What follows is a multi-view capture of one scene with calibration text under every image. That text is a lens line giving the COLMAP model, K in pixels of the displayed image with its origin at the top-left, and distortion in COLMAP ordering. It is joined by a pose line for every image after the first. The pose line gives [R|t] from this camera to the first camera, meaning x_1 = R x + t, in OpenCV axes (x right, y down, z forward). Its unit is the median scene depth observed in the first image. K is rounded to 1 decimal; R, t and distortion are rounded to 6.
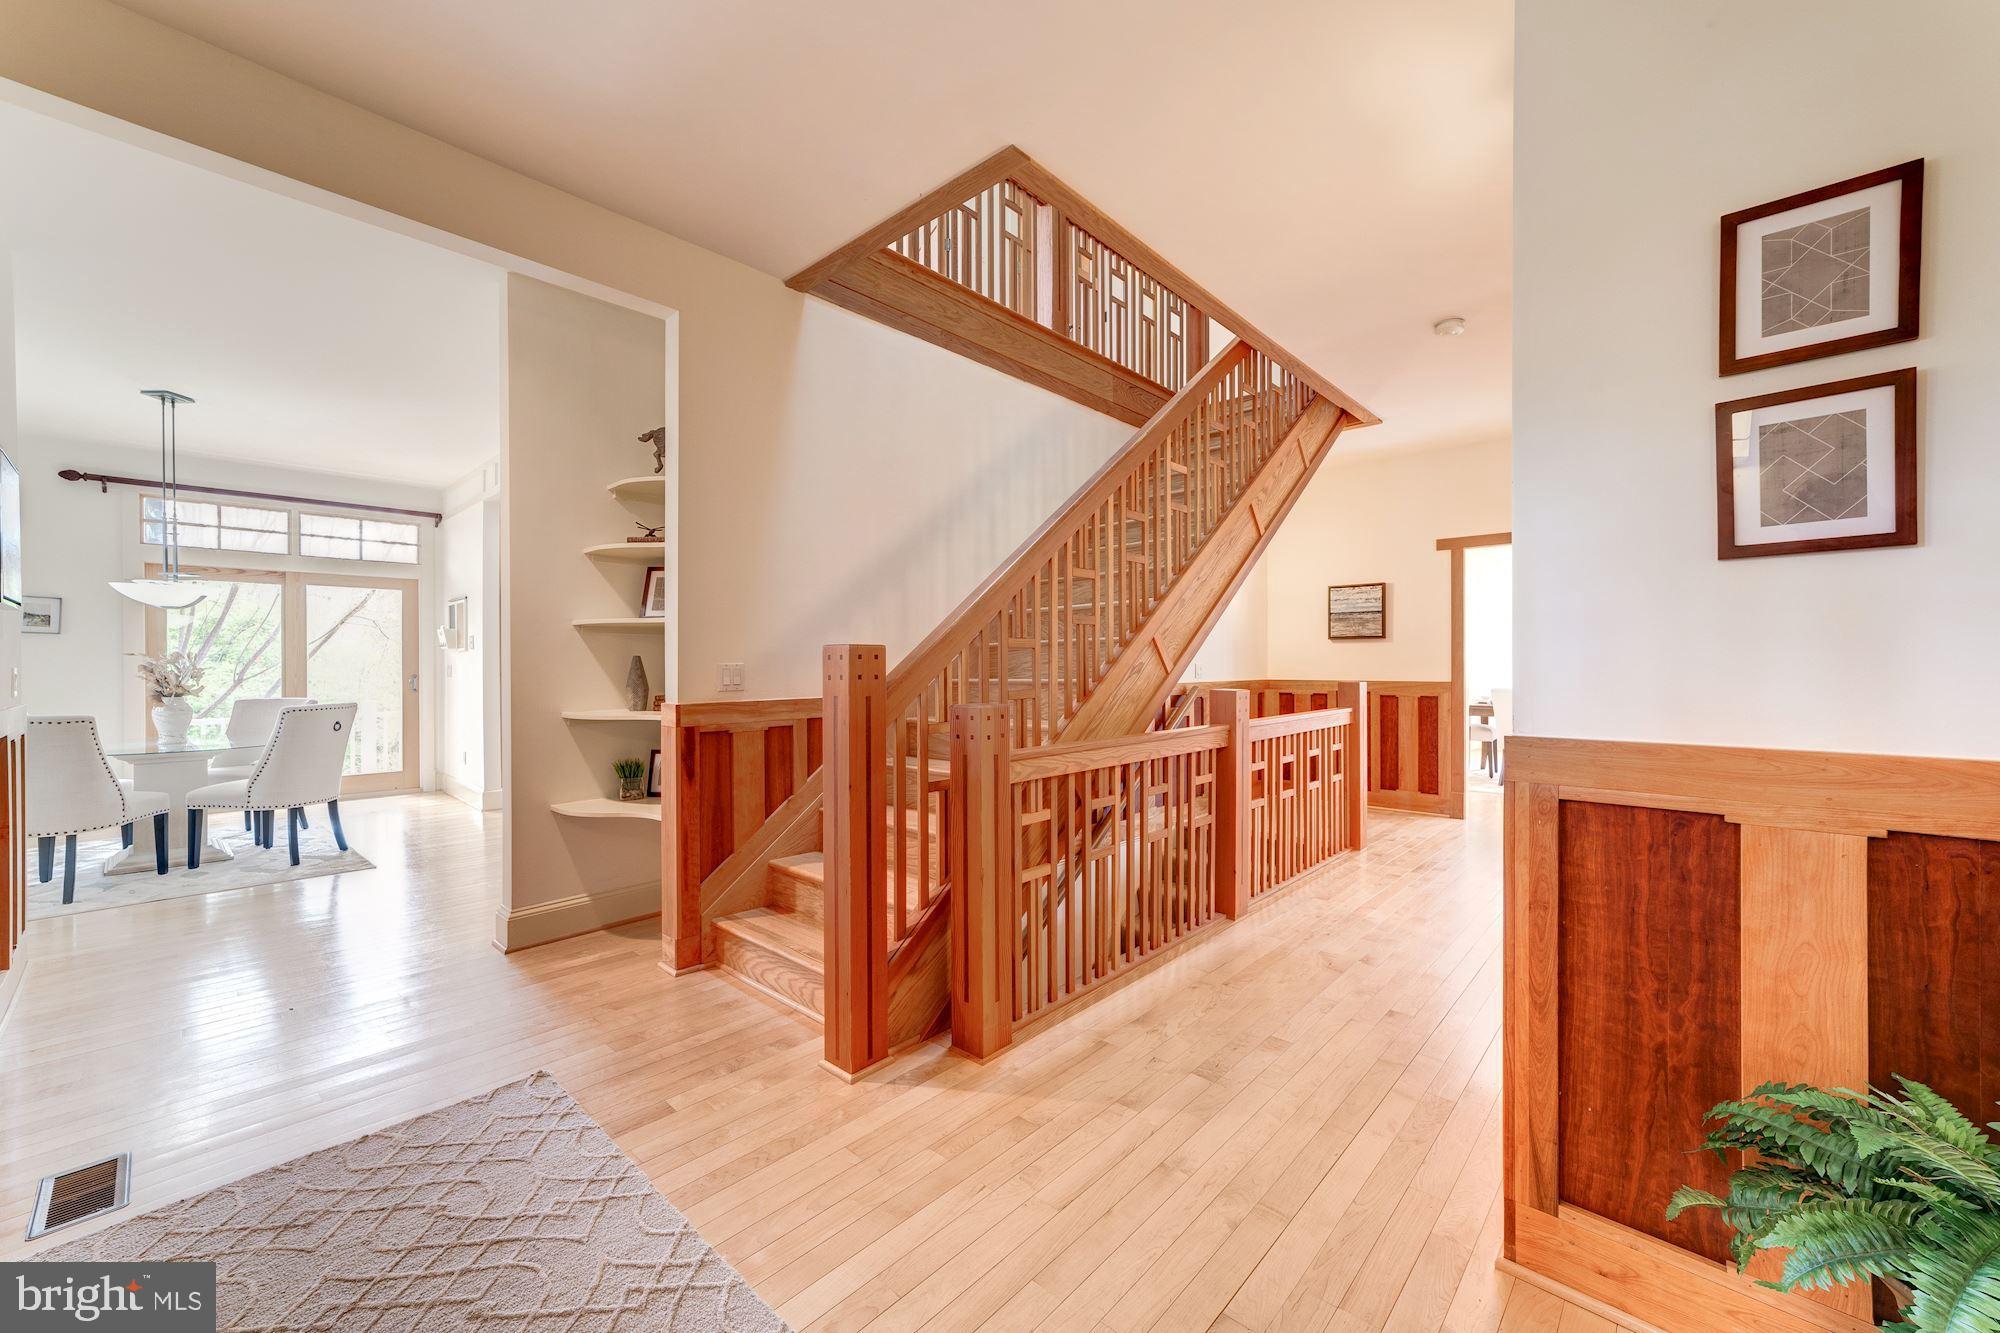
lens RADIAL K [[780.4, 0, 1000.3], [0, 780.4, 663.3], [0, 0, 1]] dist [-0.006730, 0.005144]
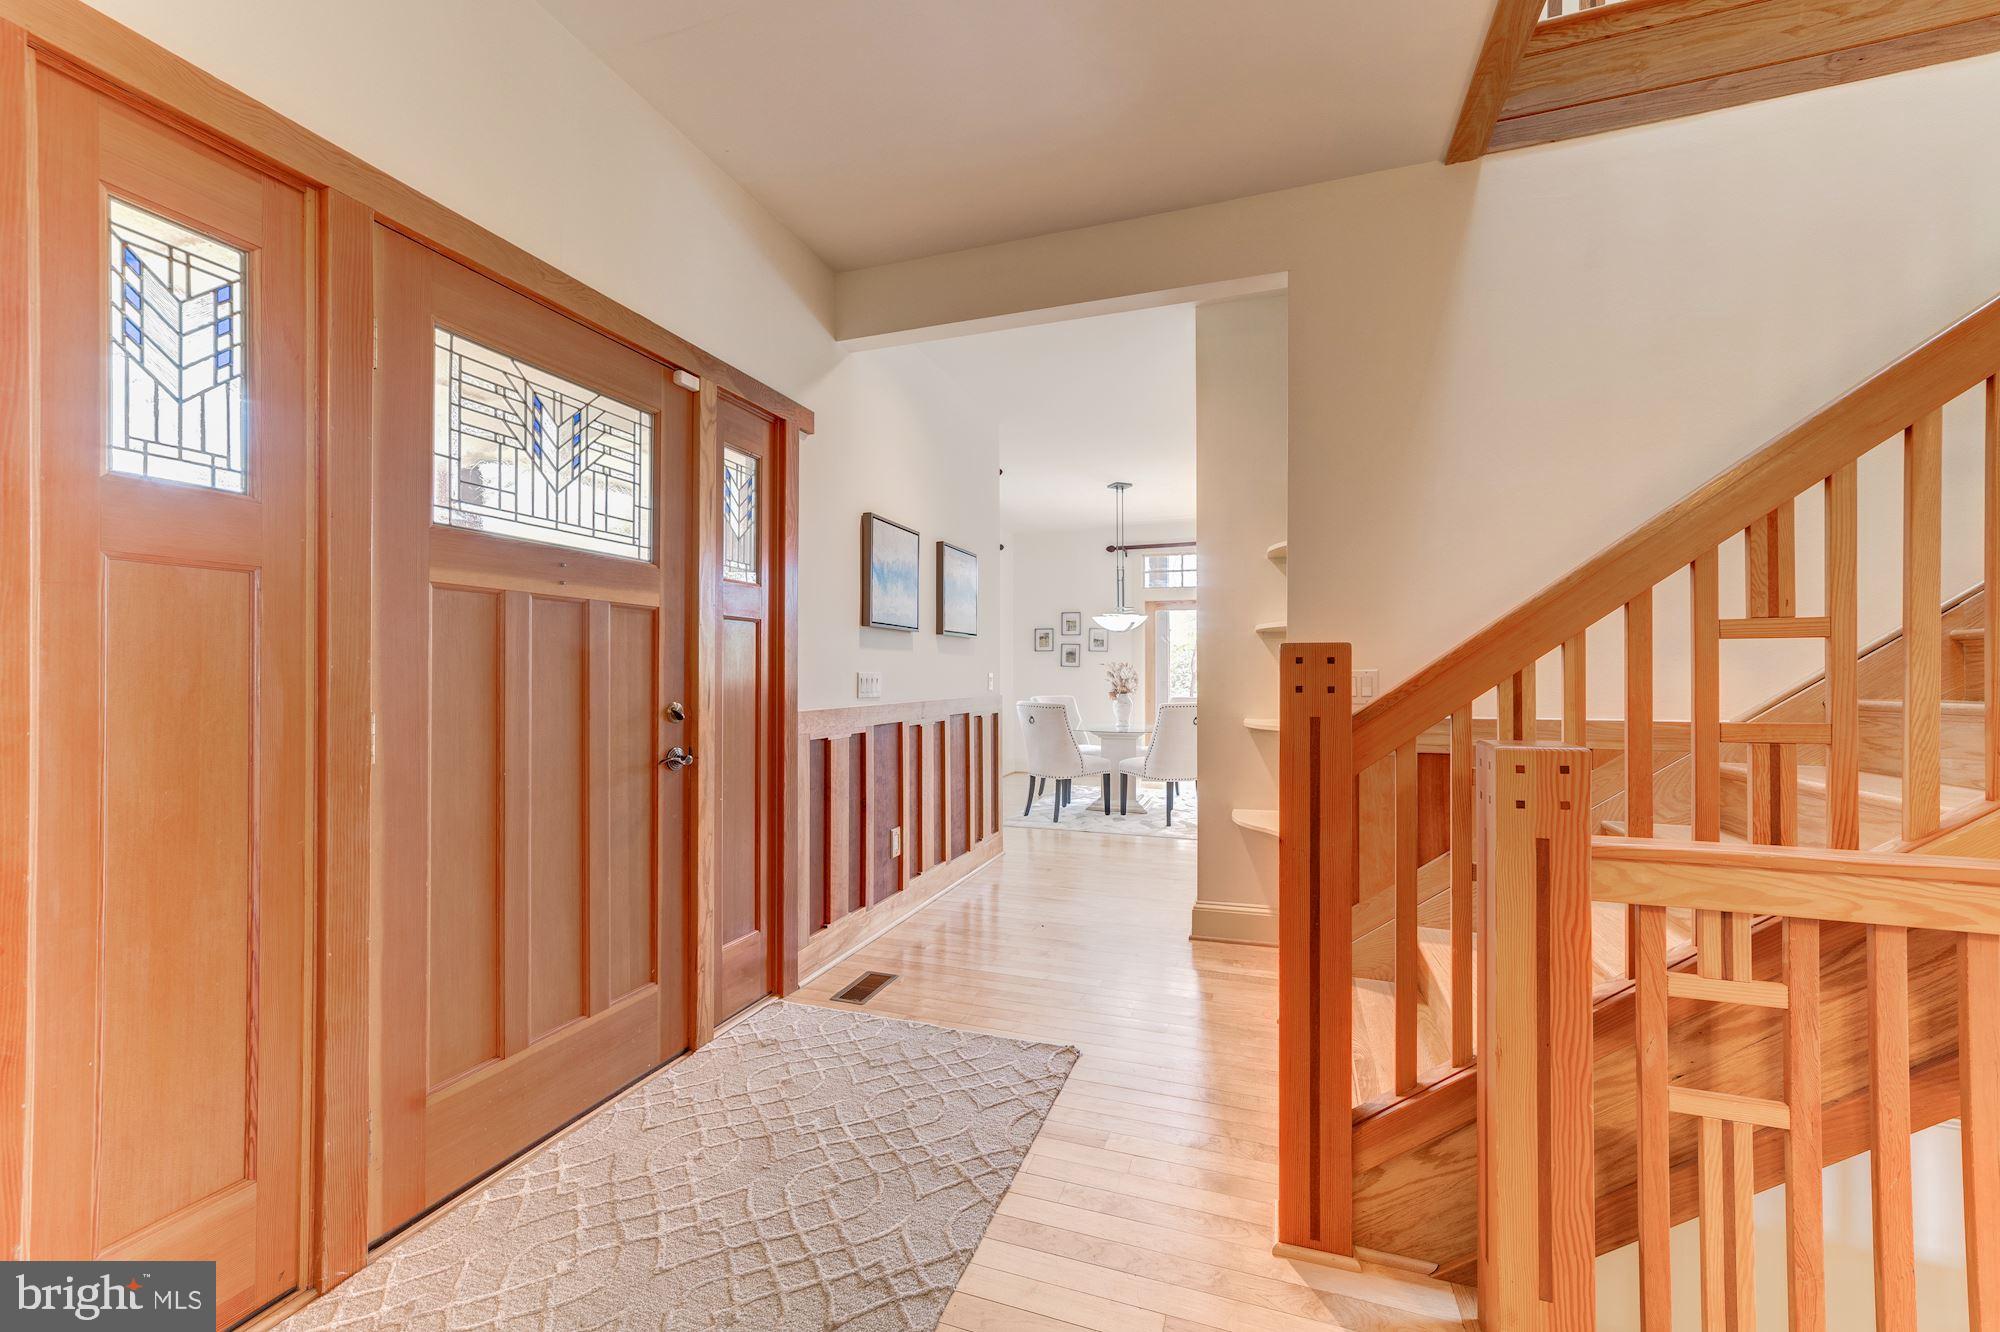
lens RADIAL K [[780.4, 0, 999.9], [0, 780.4, 667.0], [0, 0, 1]] dist [-0.006730, 0.005144]
pose [[0.395032, -0.004792, -0.918655, 0.249871], [0.001005, 0.999988, -0.004784, 0.000640], [0.918667, 0.000967, 0.395032, 0.324455]]
